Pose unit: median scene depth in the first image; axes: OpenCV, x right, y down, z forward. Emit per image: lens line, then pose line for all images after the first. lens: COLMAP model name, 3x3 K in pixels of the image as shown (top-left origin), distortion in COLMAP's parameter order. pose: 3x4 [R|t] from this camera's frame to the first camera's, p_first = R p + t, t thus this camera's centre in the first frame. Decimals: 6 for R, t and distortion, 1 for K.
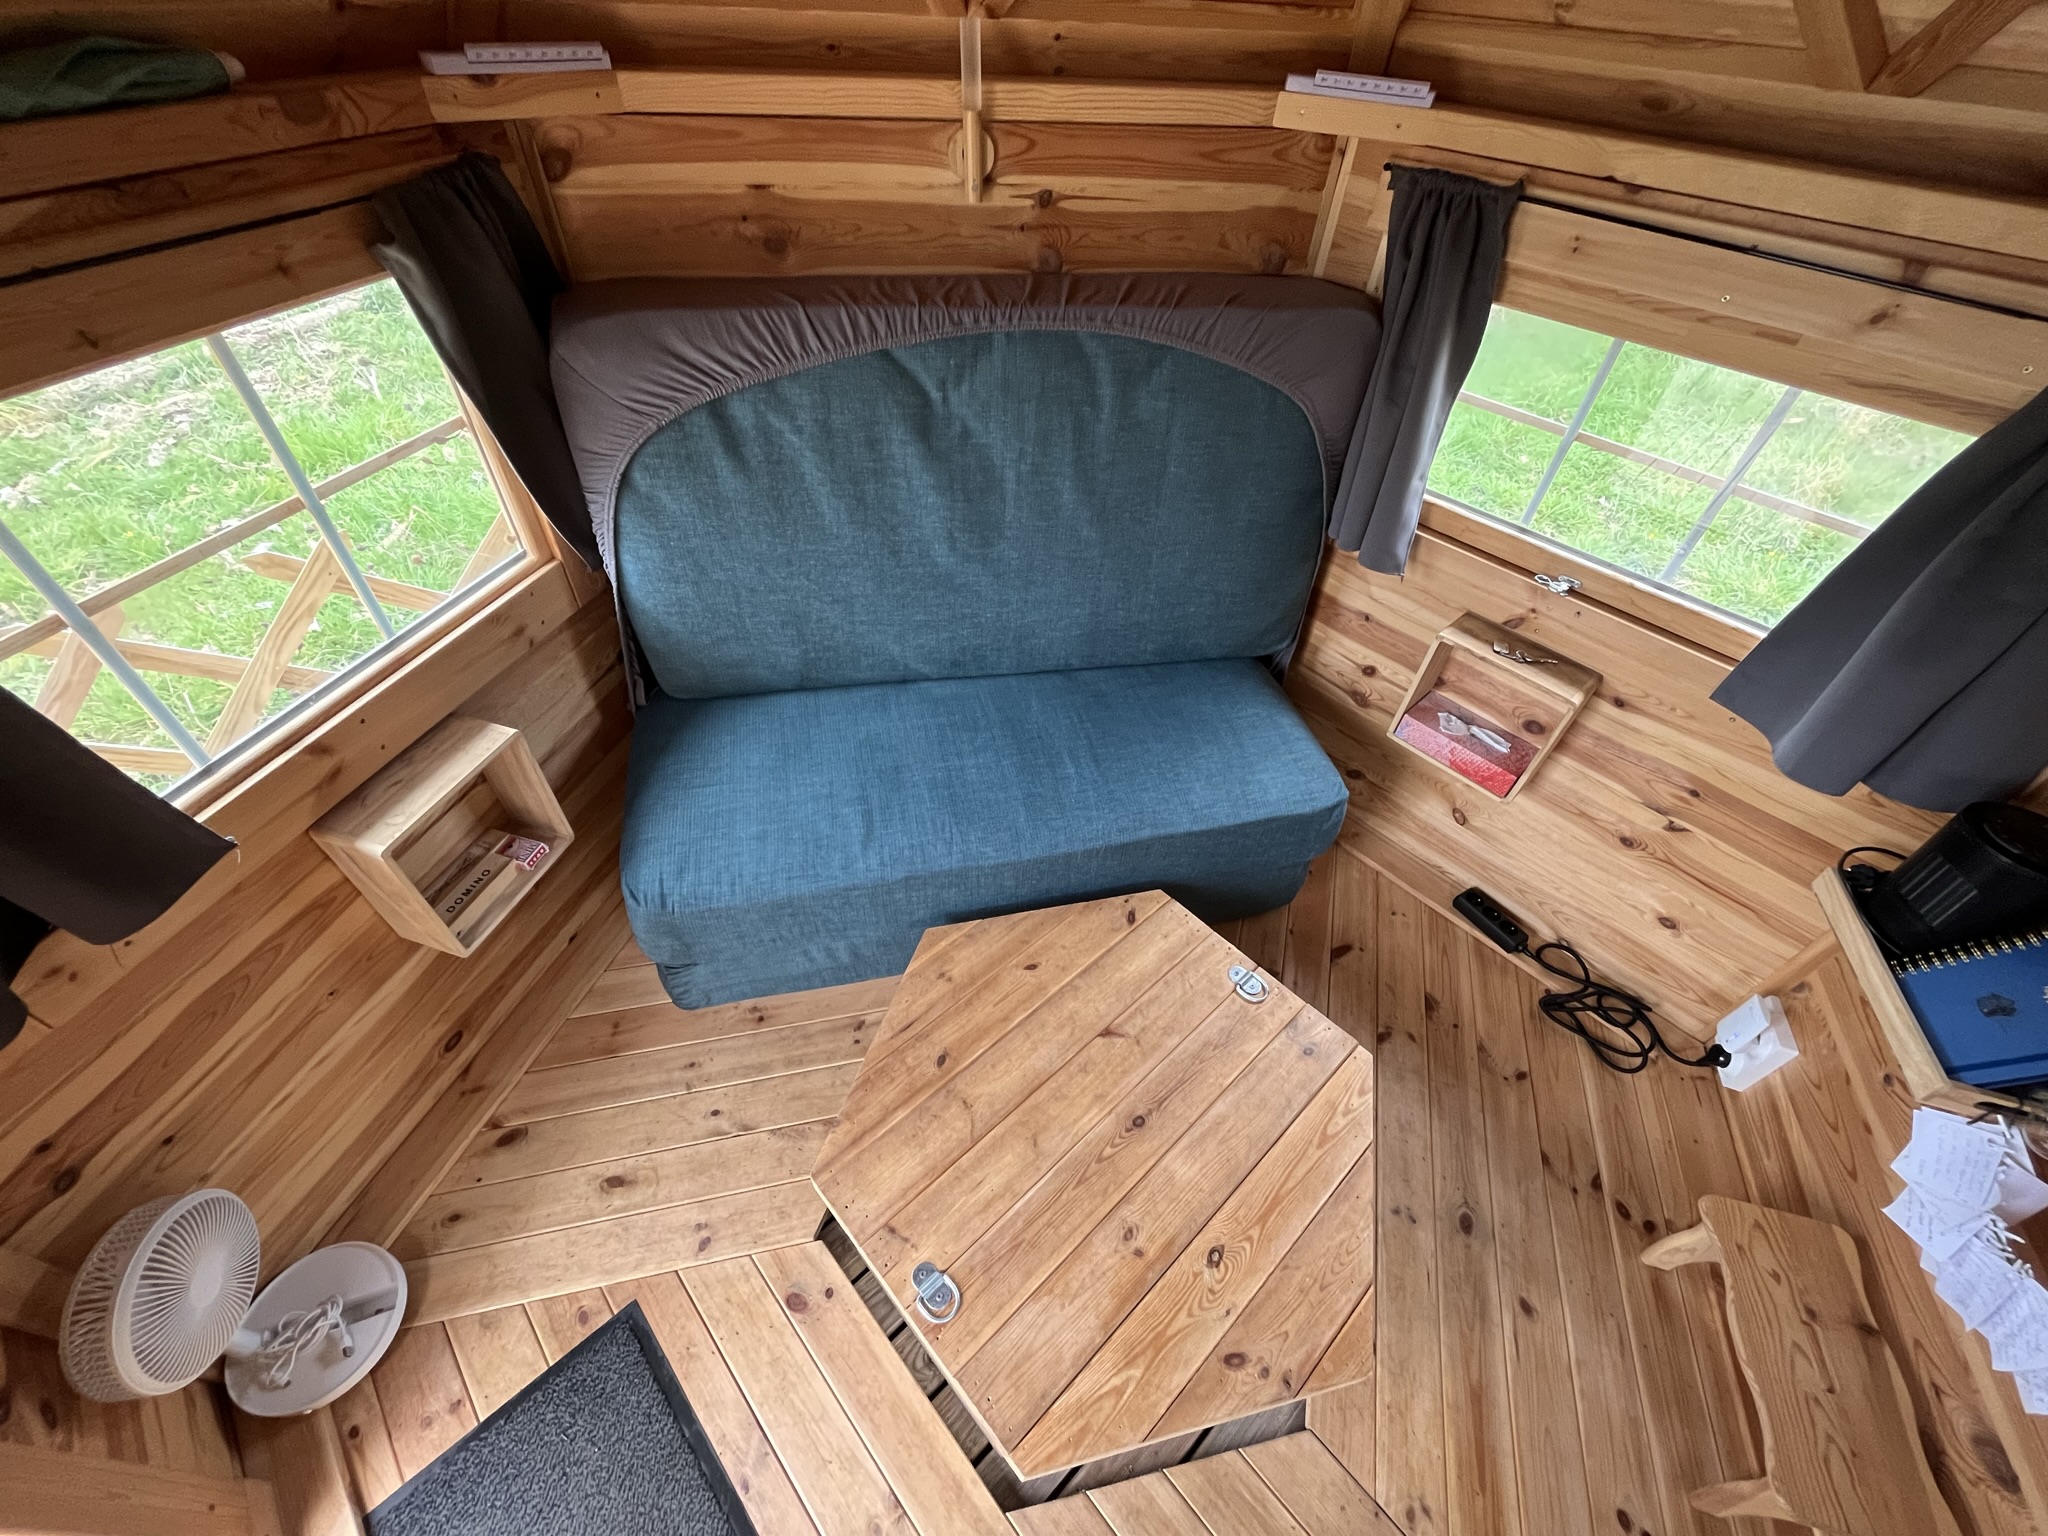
lens RADIAL K [[833.9, 0, 1024.0], [0, 833.9, 768.0], [0, 0, 1]] dist [-0.003189, 0.000206]
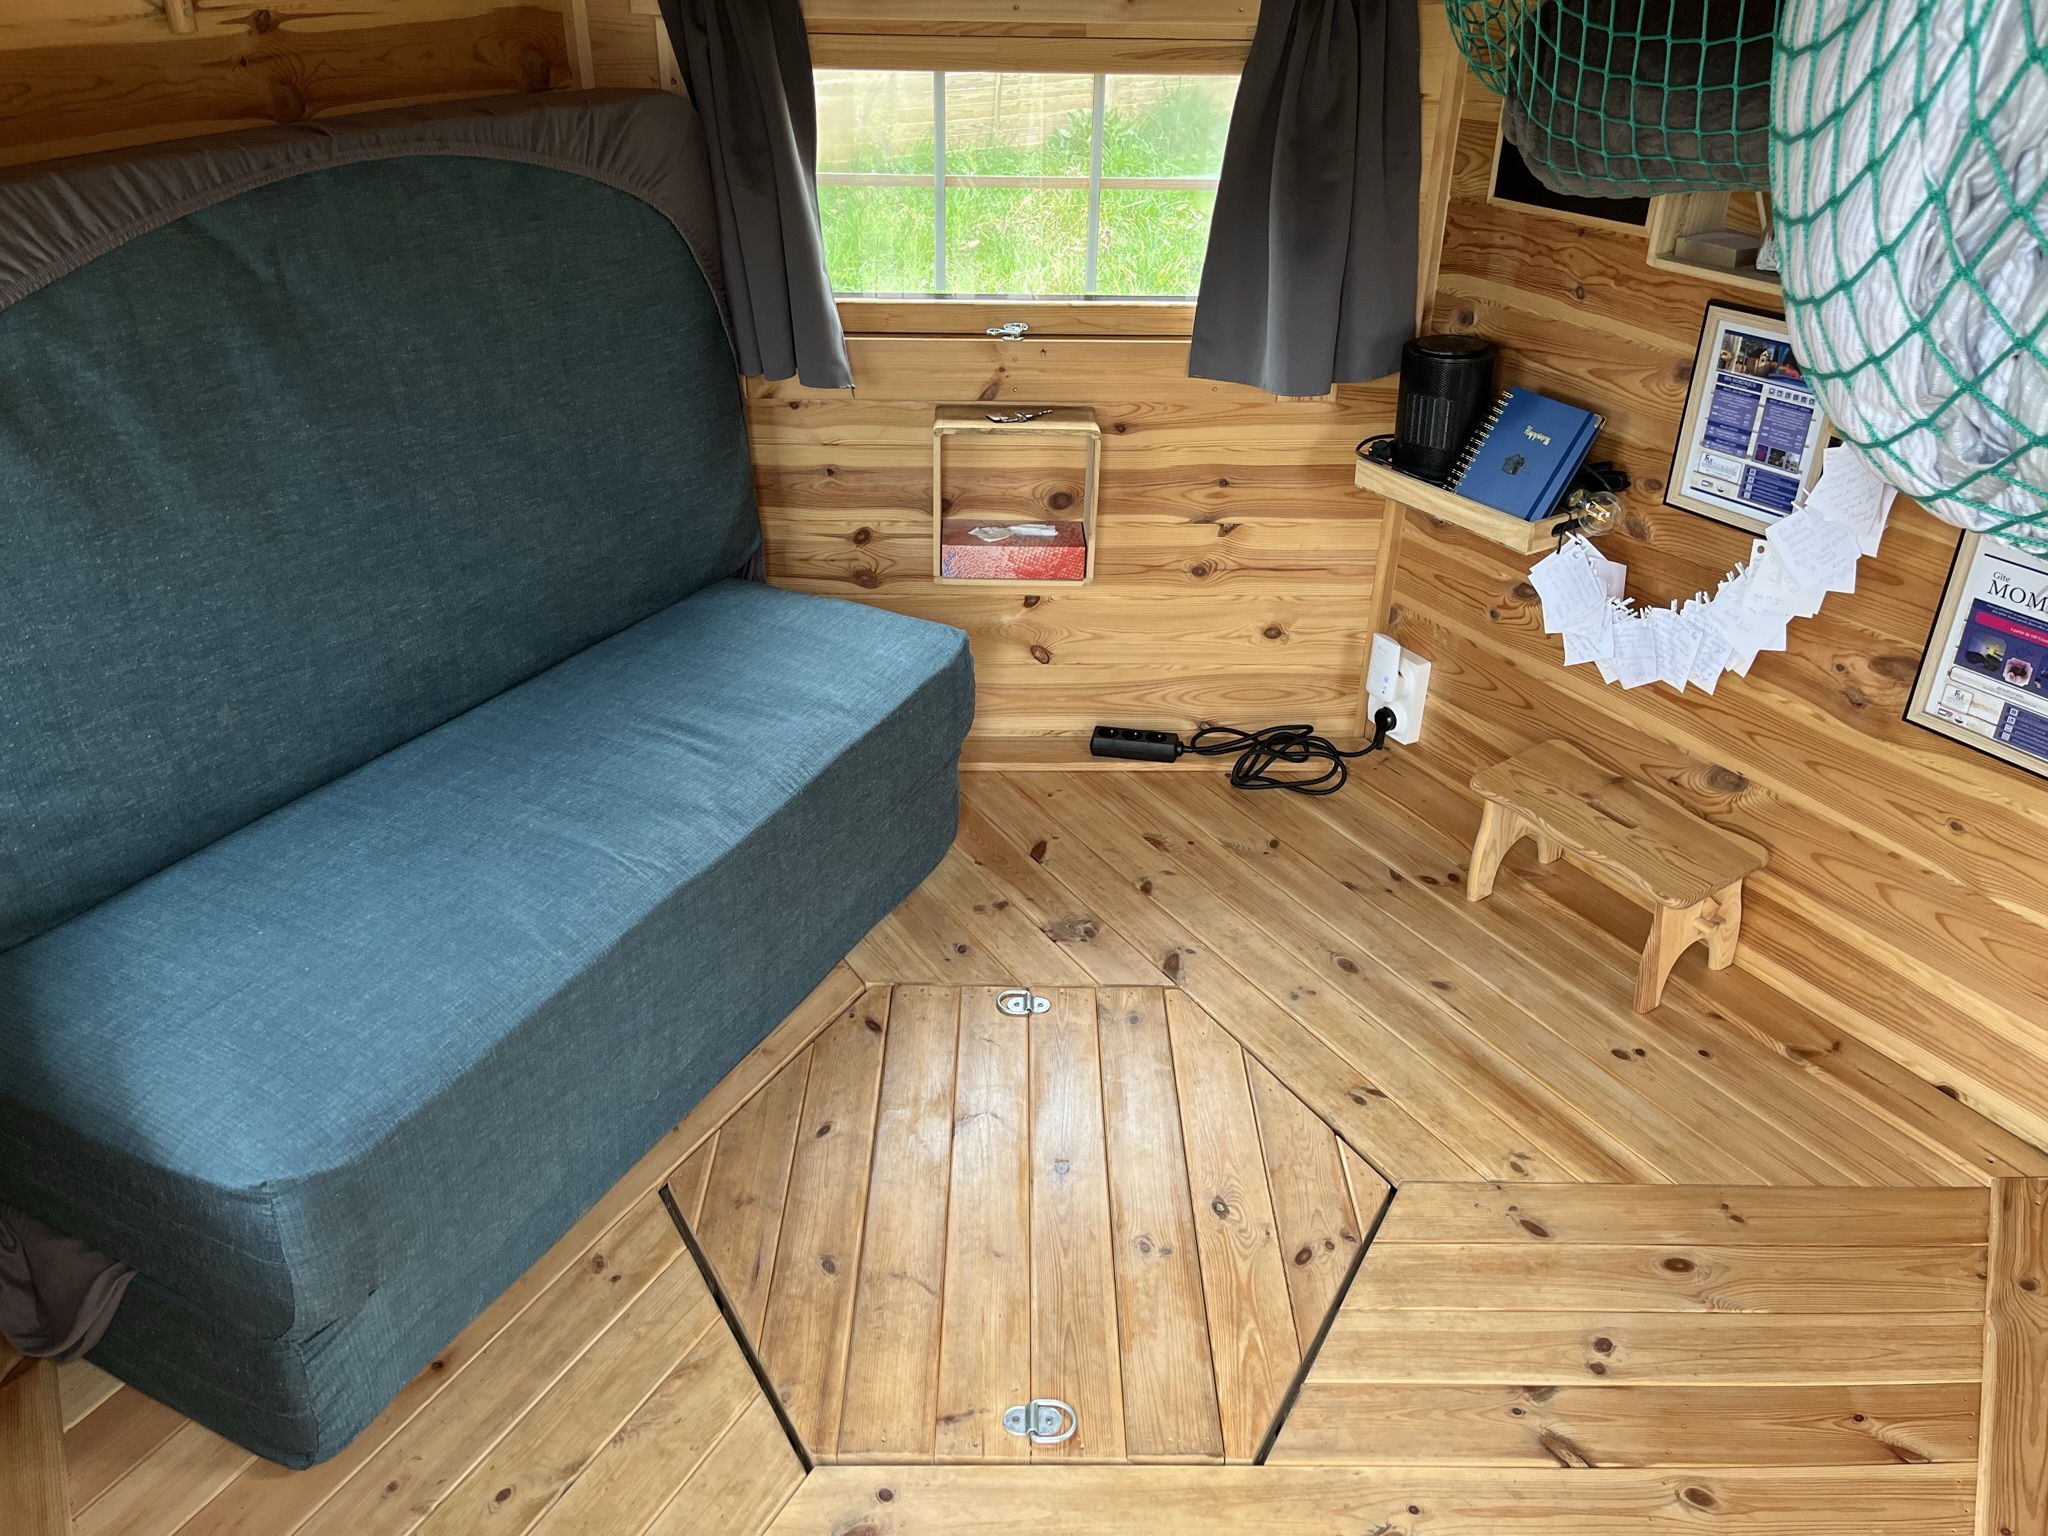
lens RADIAL K [[1531.4, 0, 1020.8], [0, 1531.4, 775.9], [0, 0, 1]] dist [0.064888, -0.096226]
pose [[0.661245, -0.410165, 0.628108, -0.638834], [0.541761, 0.840254, -0.021643, 0.242959], [-0.518893, 0.354597, 0.777825, -0.140887]]
